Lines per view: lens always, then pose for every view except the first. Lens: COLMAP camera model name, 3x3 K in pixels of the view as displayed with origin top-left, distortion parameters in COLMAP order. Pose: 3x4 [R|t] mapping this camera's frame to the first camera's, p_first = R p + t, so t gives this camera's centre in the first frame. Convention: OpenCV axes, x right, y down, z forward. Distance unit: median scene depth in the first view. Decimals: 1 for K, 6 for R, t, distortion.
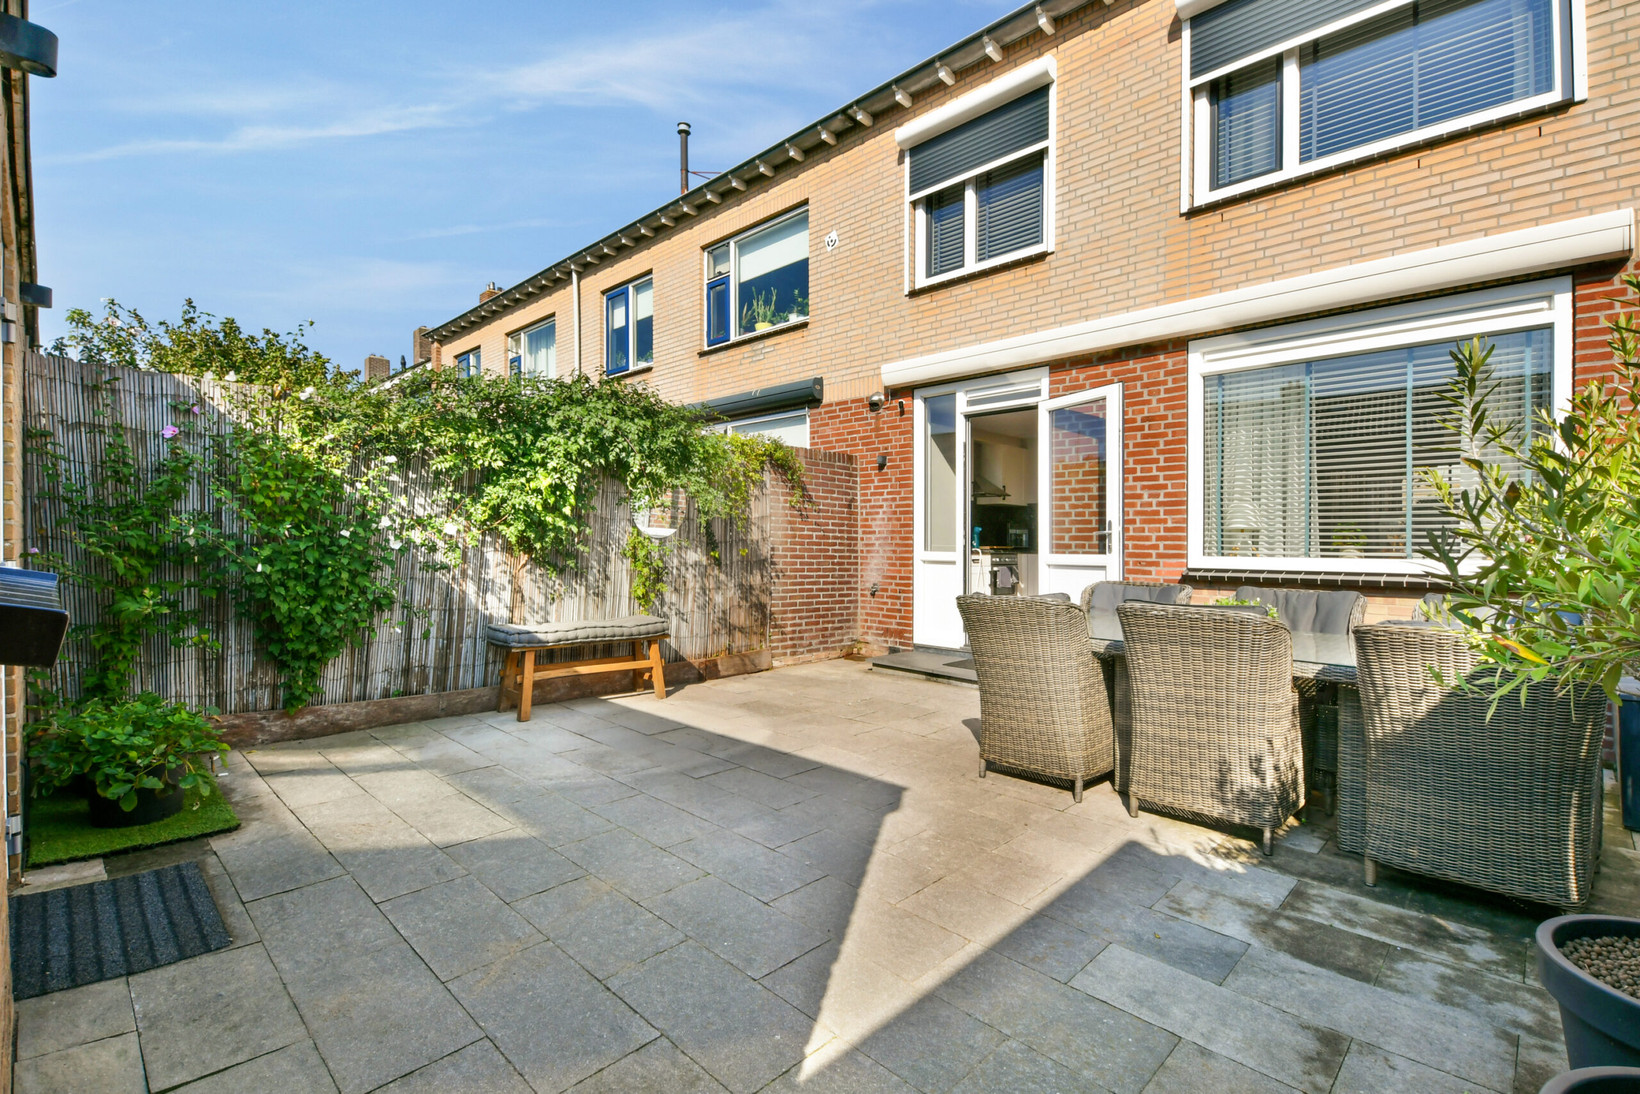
lens RADIAL K [[733.3, 0, 824.1], [0, 733.3, 554.7], [0, 0, 1]] dist [0.015183, -0.015732]
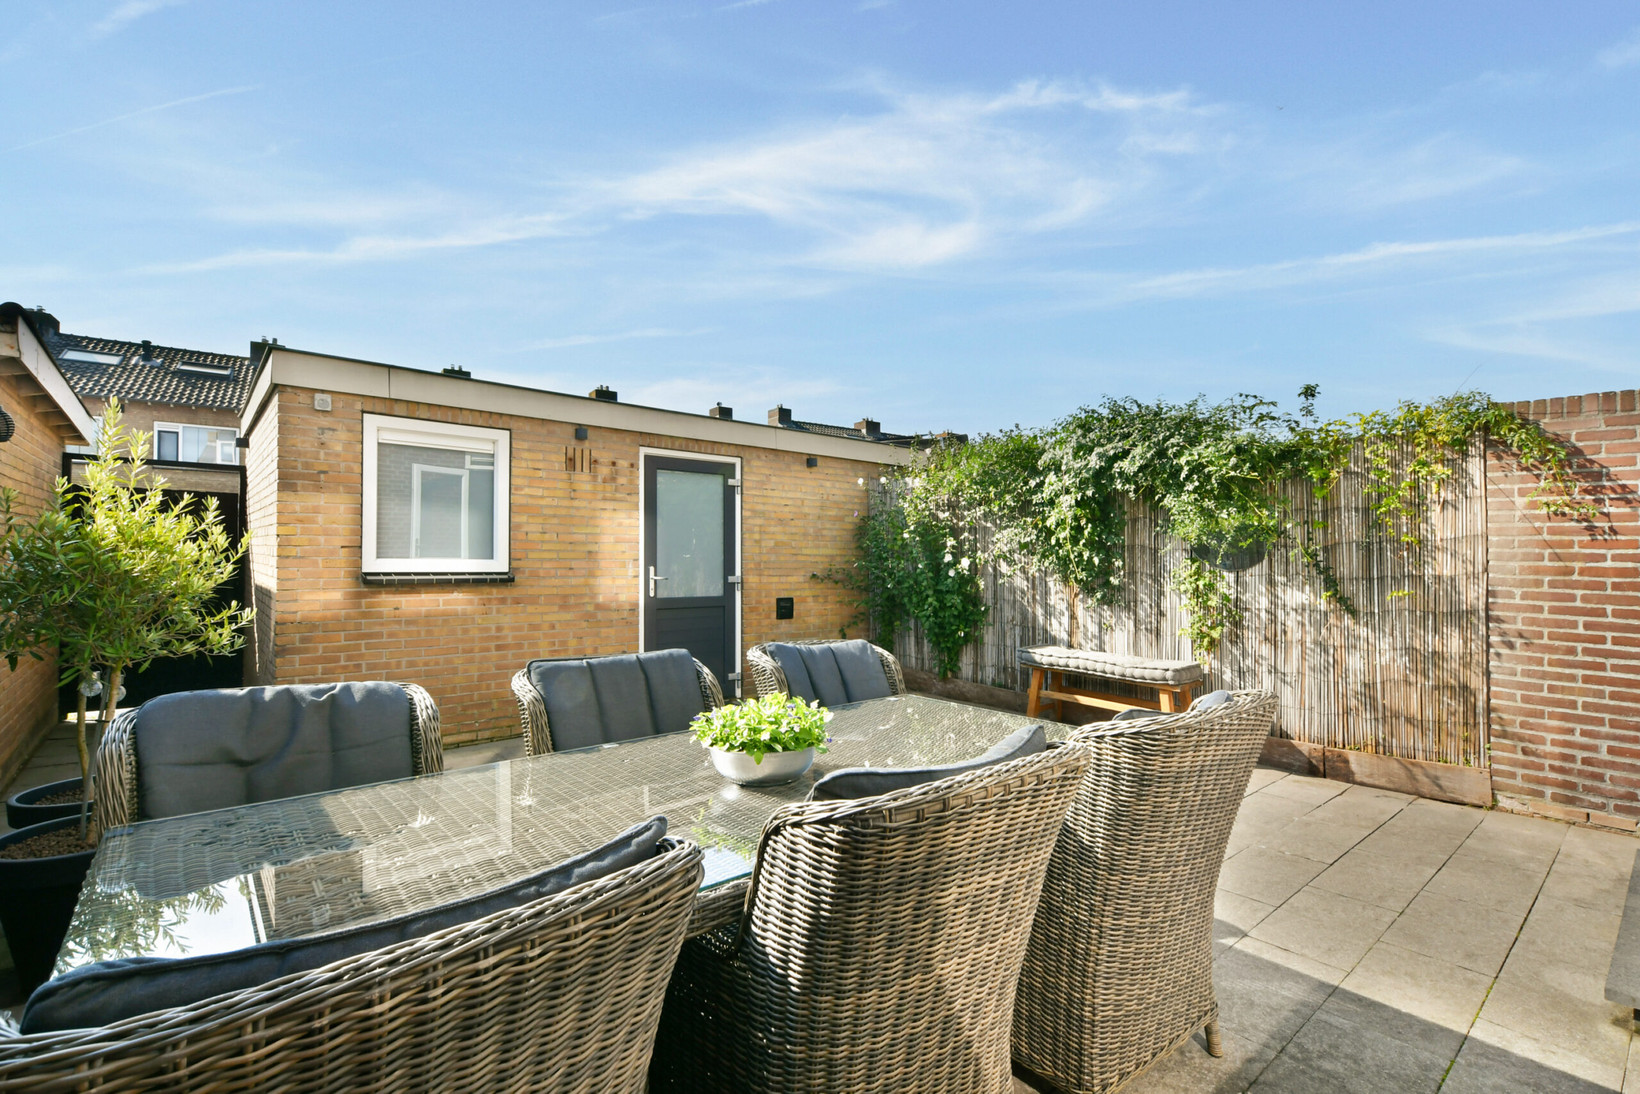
lens RADIAL K [[744.5, 0, 807.0], [0, 744.5, 554.8], [0, 0, 1]] dist [0.013389, -0.000795]
pose [[-0.112190, -0.014398, -0.993583, 0.680669], [-0.027900, 0.999546, -0.011334, -0.019202], [0.993295, 0.026449, -0.112540, 0.663879]]
